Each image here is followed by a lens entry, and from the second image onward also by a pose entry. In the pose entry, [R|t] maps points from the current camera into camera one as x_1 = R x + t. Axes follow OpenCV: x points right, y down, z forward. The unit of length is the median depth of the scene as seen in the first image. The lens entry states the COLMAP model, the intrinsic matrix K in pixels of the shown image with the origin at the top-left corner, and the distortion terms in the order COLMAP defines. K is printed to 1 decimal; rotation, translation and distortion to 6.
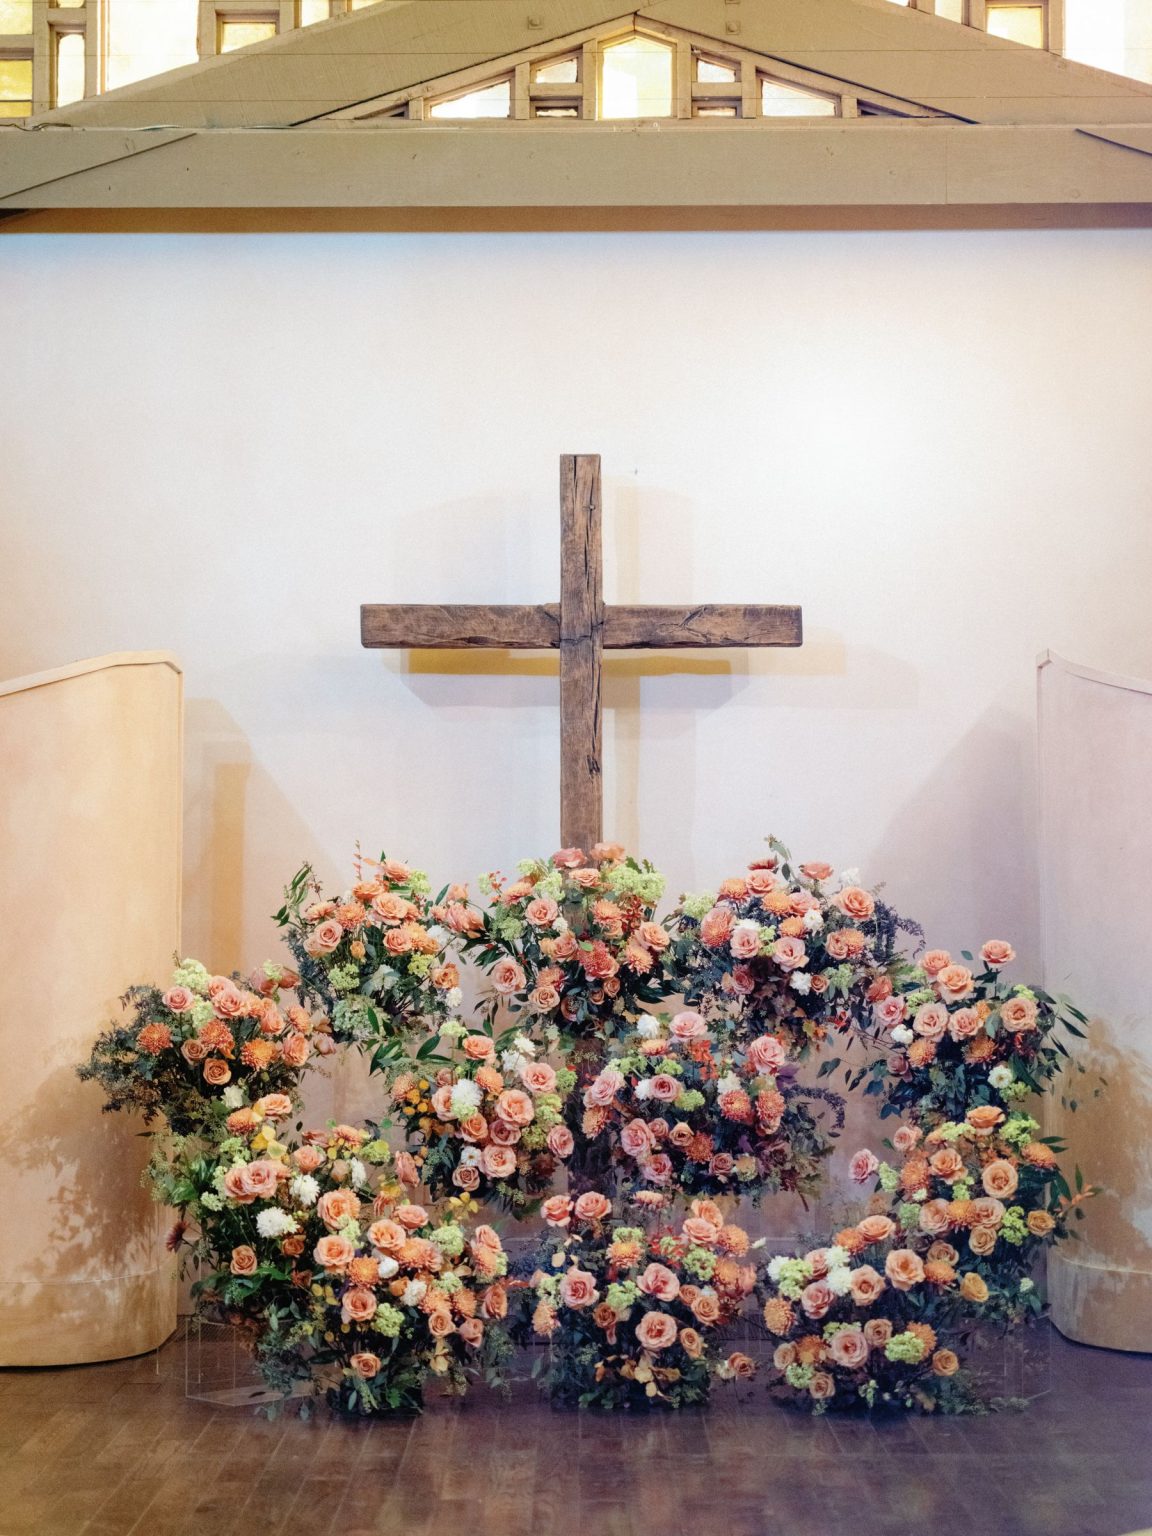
lens RADIAL K [[2642.4, 0, 534.3], [0, 2642.4, 749.3], [0, 0, 1]] dist [0.004949, 0.075118]
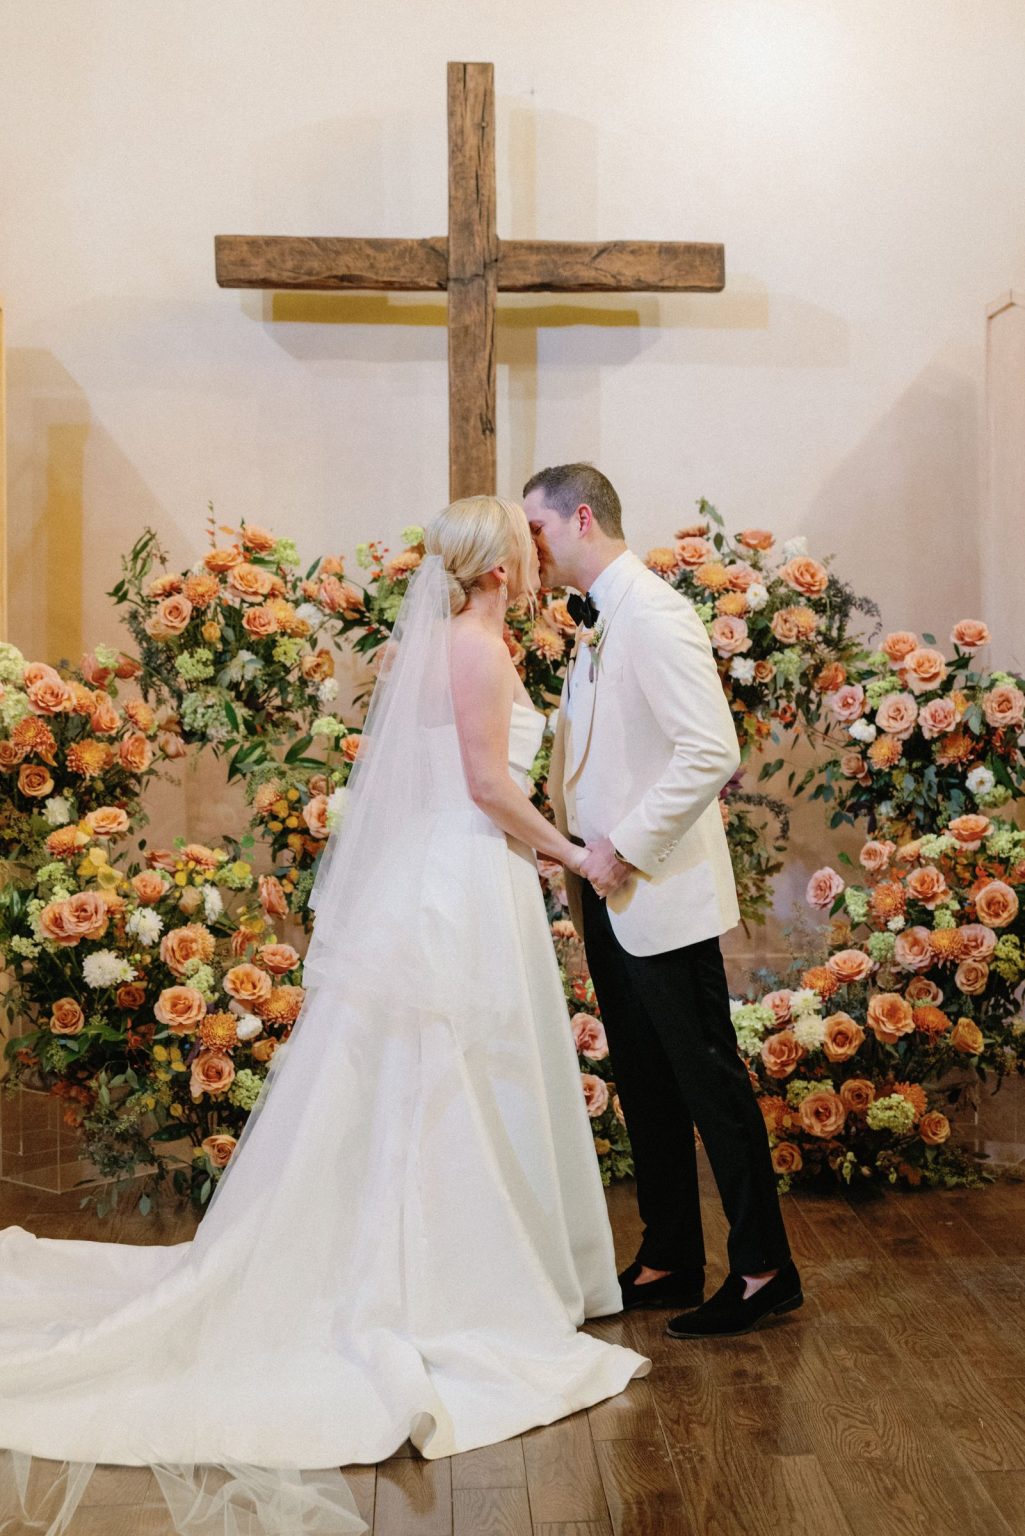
lens RADIAL K [[1794.8, 0, 513.8], [0, 1794.8, 711.4], [0, 0, 1]] dist [0.004383, 0.017261]
pose [[0.996811, -0.003897, 0.079705, -0.017455], [-0.003674, 0.995506, 0.094629, 0.047303], [-0.079715, -0.094620, 0.992317, 0.434954]]
